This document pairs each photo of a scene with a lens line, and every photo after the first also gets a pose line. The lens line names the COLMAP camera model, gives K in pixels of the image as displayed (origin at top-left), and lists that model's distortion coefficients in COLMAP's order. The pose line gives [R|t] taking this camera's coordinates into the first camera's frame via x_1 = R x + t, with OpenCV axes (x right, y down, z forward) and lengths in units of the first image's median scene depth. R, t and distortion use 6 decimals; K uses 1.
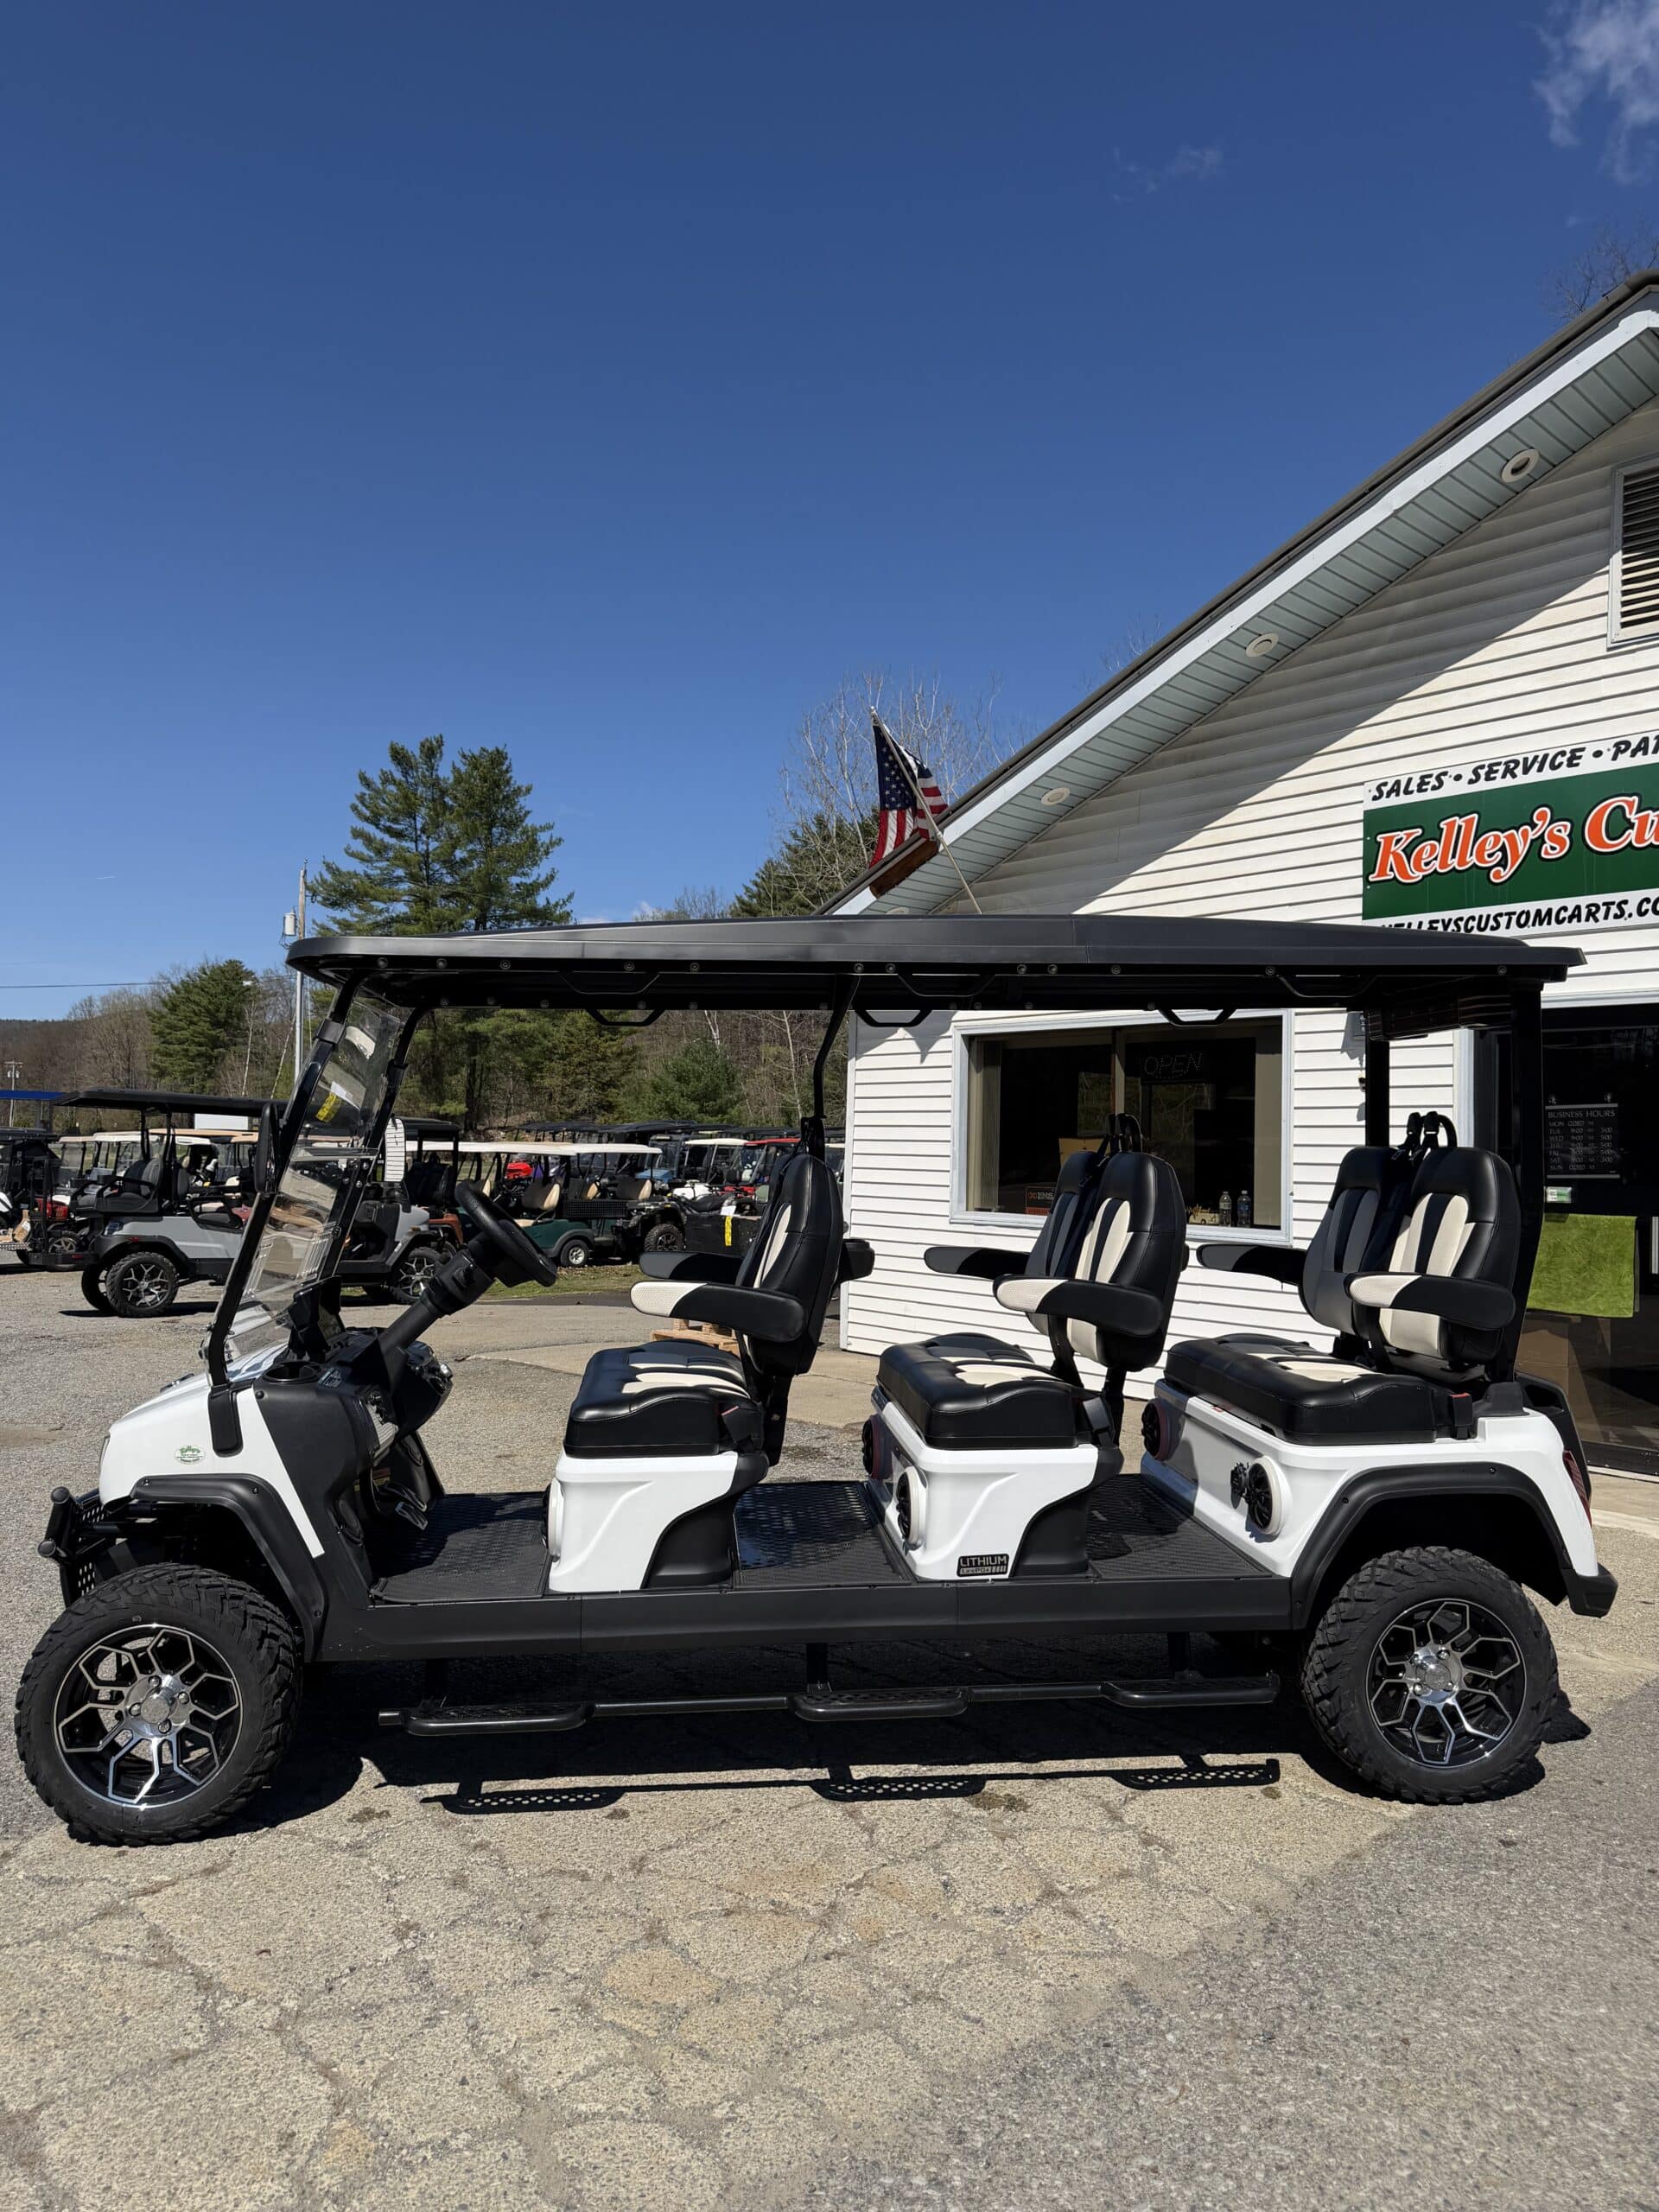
lens RADIAL K [[1567.9, 0, 834.0], [0, 1567.9, 1110.2], [0, 0, 1]] dist [0.042851, -0.049957]
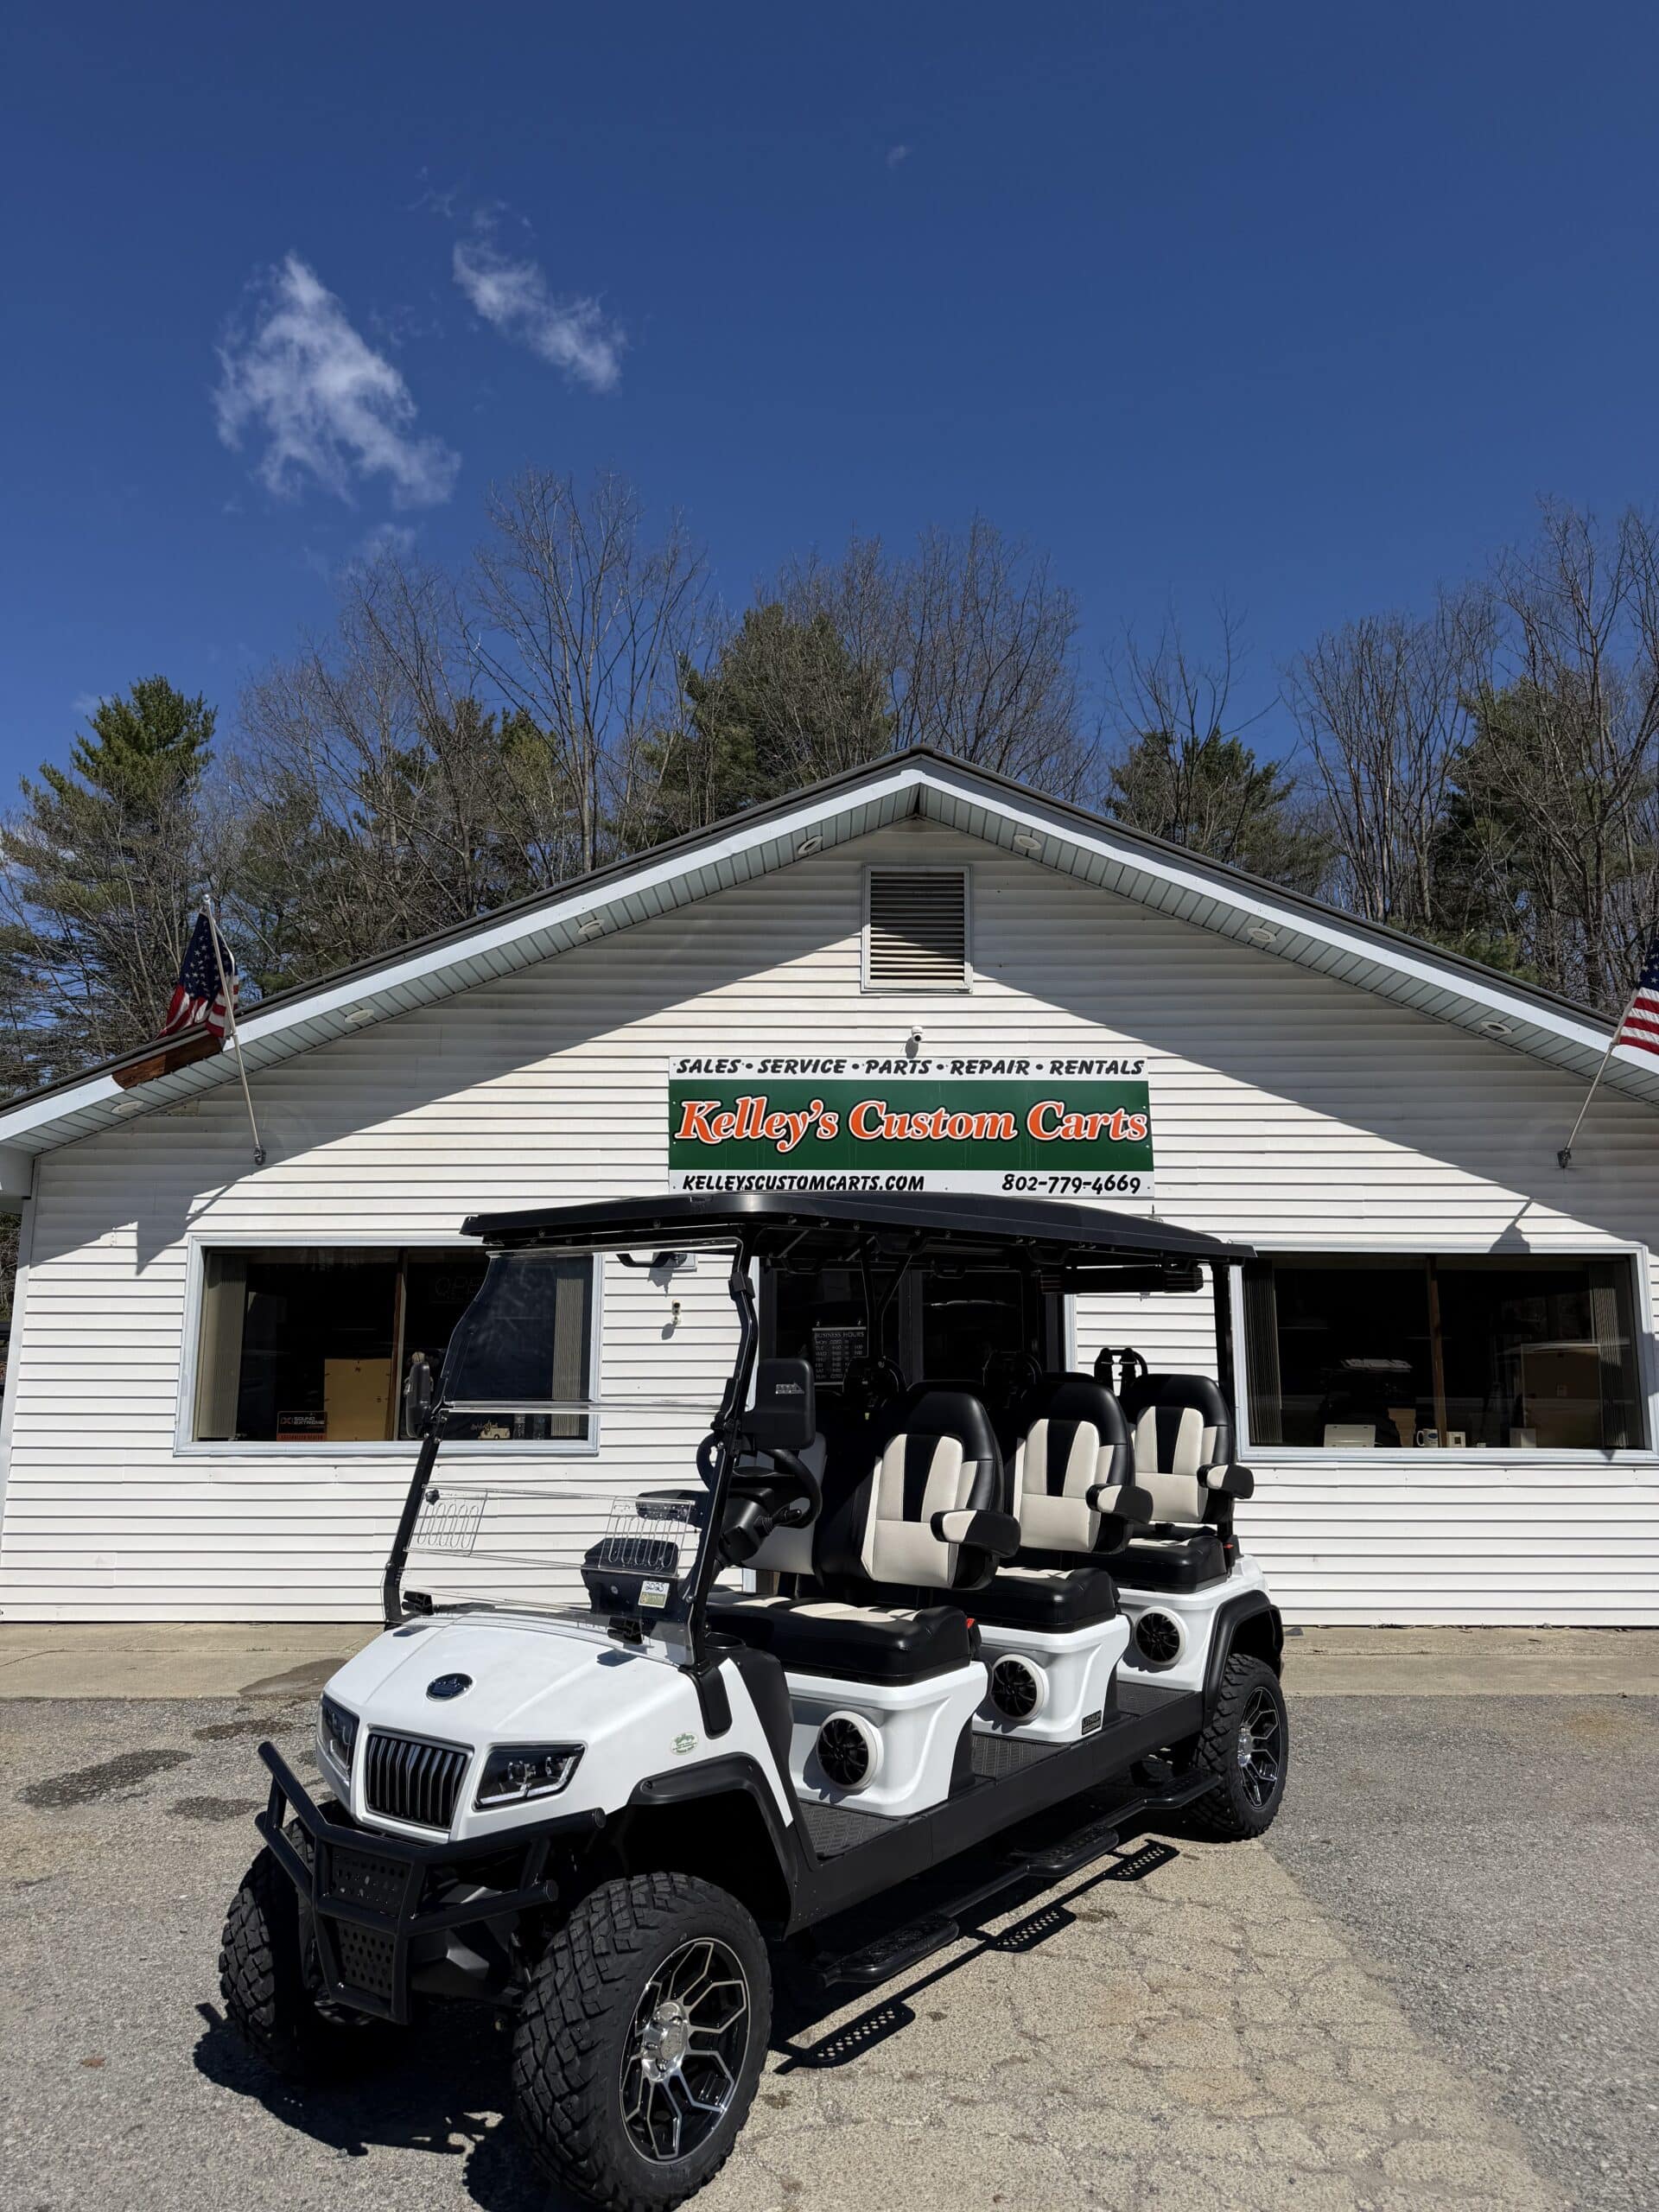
lens RADIAL K [[1557.6, 0, 829.3], [0, 1557.6, 1112.6], [0, 0, 1]] dist [0.100304, -0.111052]
pose [[0.670050, 0.098772, 0.735715, -0.495738], [-0.008620, 0.992077, -0.125339, -0.017918], [-0.742266, 0.077642, 0.665592, 0.126258]]
